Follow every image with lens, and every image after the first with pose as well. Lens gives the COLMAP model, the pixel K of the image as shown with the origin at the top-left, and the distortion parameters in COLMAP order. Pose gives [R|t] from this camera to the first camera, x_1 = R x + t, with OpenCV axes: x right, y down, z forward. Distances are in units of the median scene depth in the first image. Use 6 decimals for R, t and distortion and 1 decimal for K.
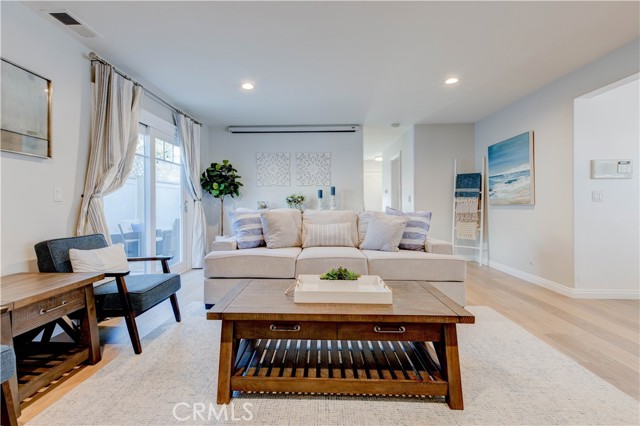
lens RADIAL K [[285.3, 0, 304.8], [0, 285.3, 206.1], [0, 0, 1]] dist [0.001372, 0.000254]
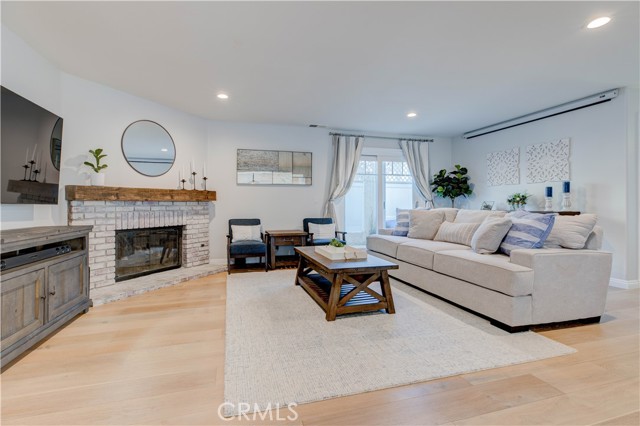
lens RADIAL K [[289.8, 0, 318.3], [0, 289.8, 206.8], [0, 0, 1]] dist [0.002111, 0.000150]
pose [[0.344201, 0.009075, -0.938852, 0.649434], [-0.007566, 0.999948, 0.006891, -0.000371], [0.938866, 0.004731, 0.344251, 0.095086]]
